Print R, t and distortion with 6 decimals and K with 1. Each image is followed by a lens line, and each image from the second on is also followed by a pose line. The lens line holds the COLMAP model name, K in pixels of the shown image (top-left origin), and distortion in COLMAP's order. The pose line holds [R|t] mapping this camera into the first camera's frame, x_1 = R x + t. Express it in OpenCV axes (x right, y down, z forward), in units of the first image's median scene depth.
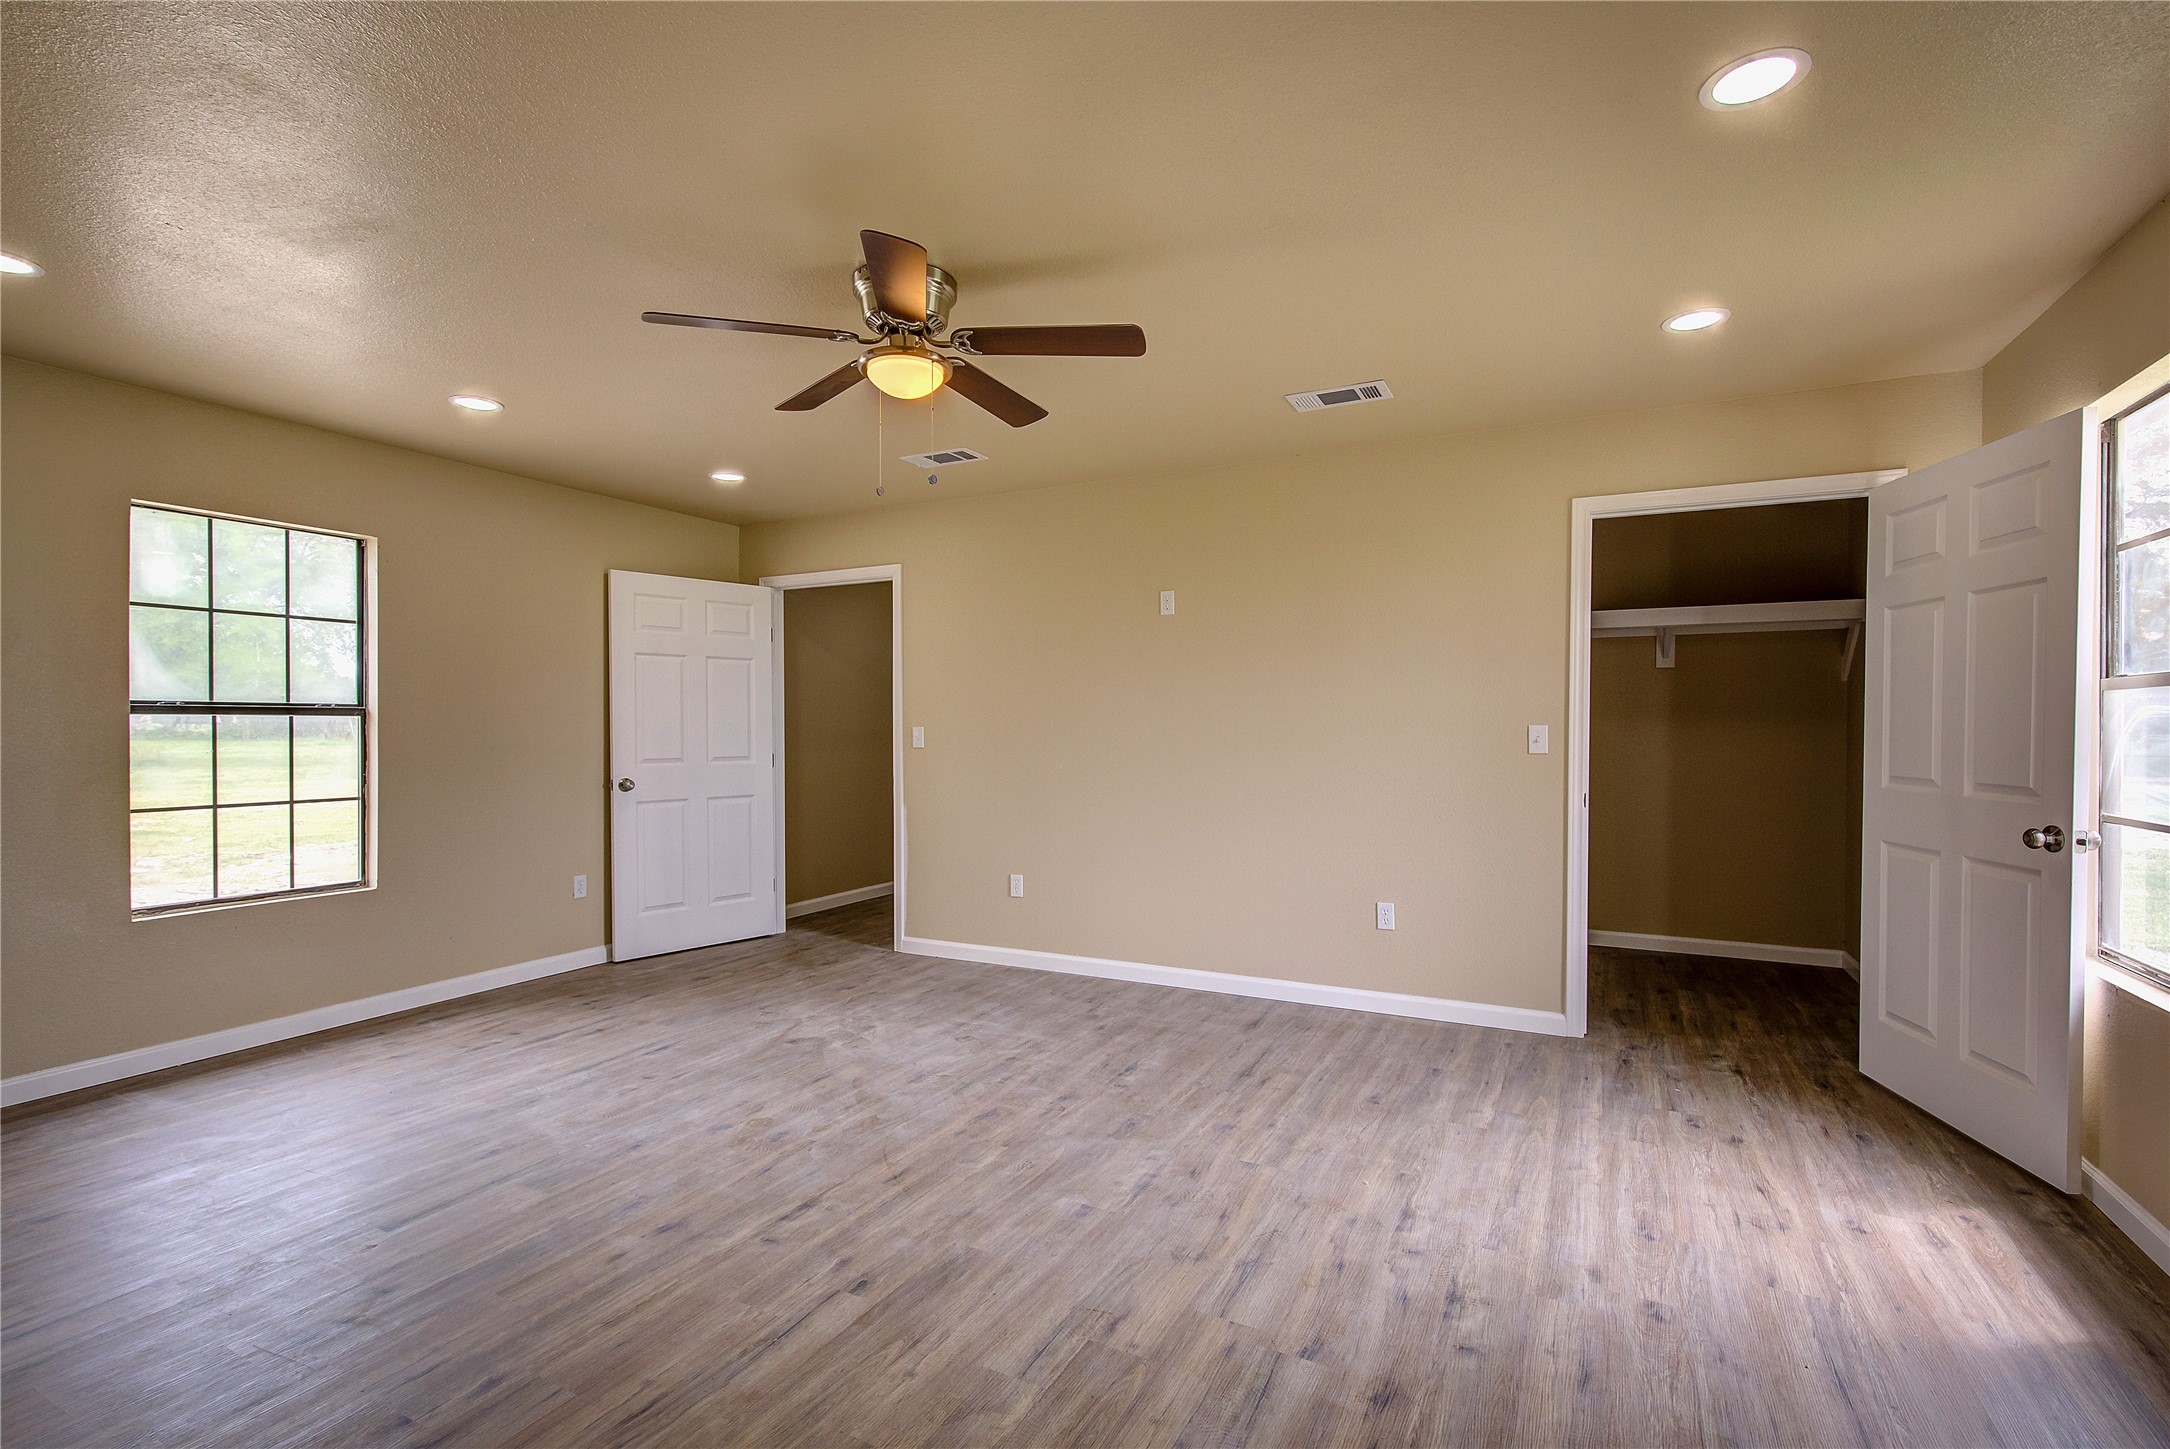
lens RADIAL K [[999.9, 0, 1072.0], [0, 999.9, 728.8], [0, 0, 1]] dist [-0.000254, 0.000706]
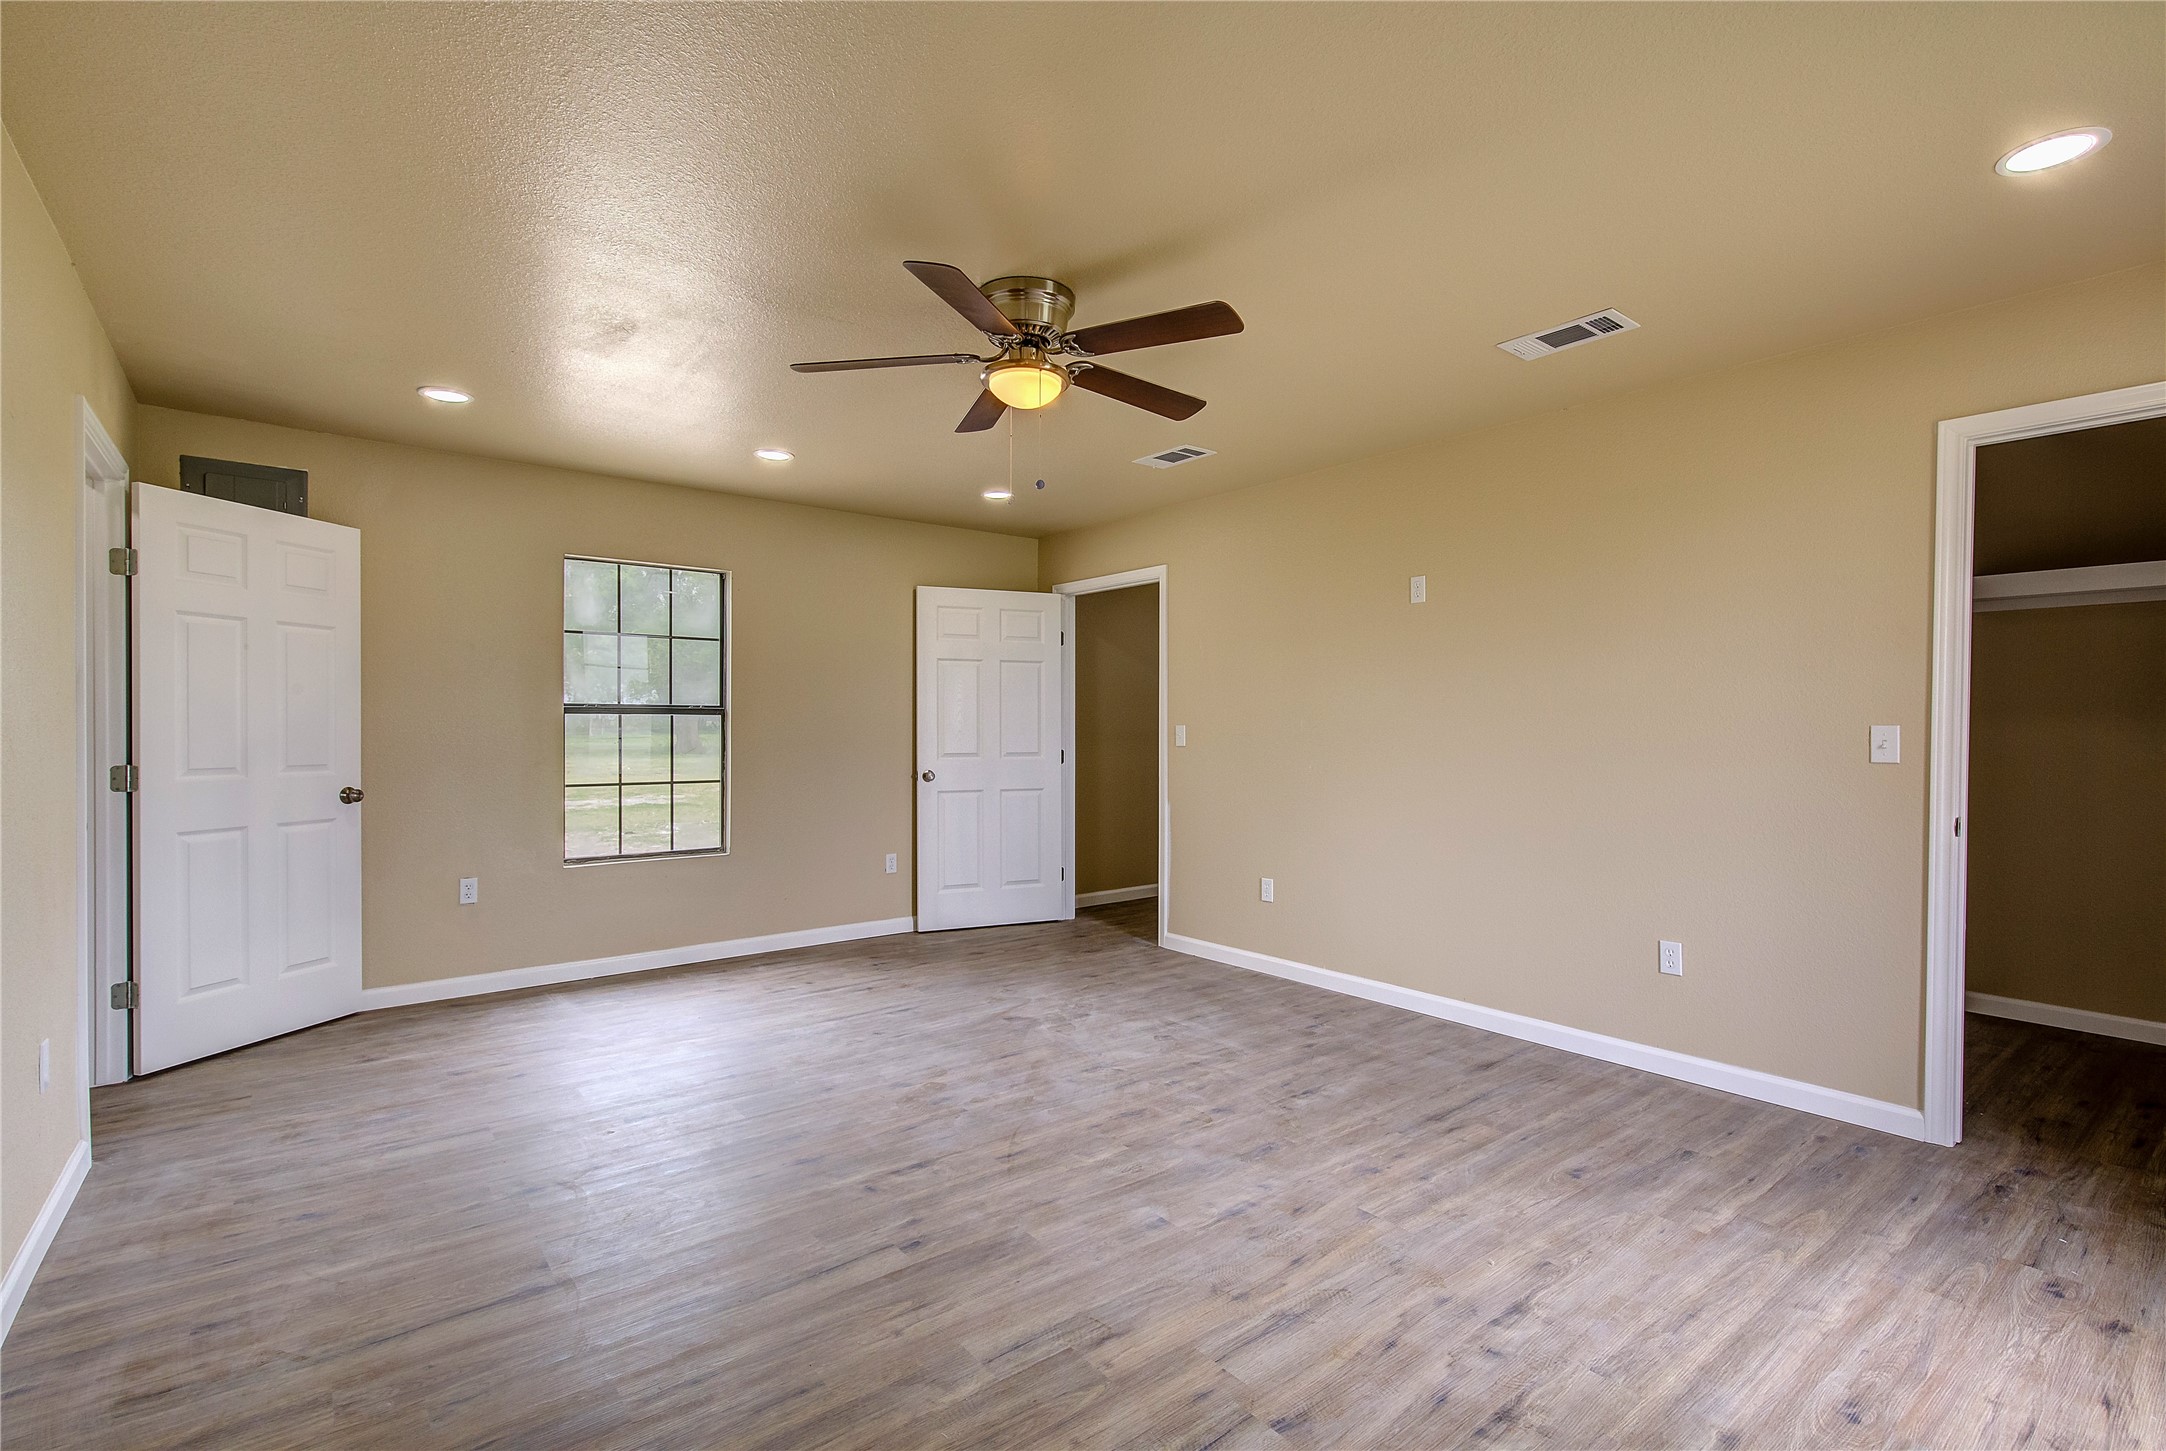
lens RADIAL K [[998.1, 0, 1079.3], [0, 998.1, 729.1], [0, 0, 1]] dist [-0.000254, 0.000706]
pose [[0.910282, 0.005037, -0.413957, 0.241617], [-0.004839, 0.999987, 0.001528, 0.000700], [0.413959, 0.000612, 0.910295, 0.061414]]
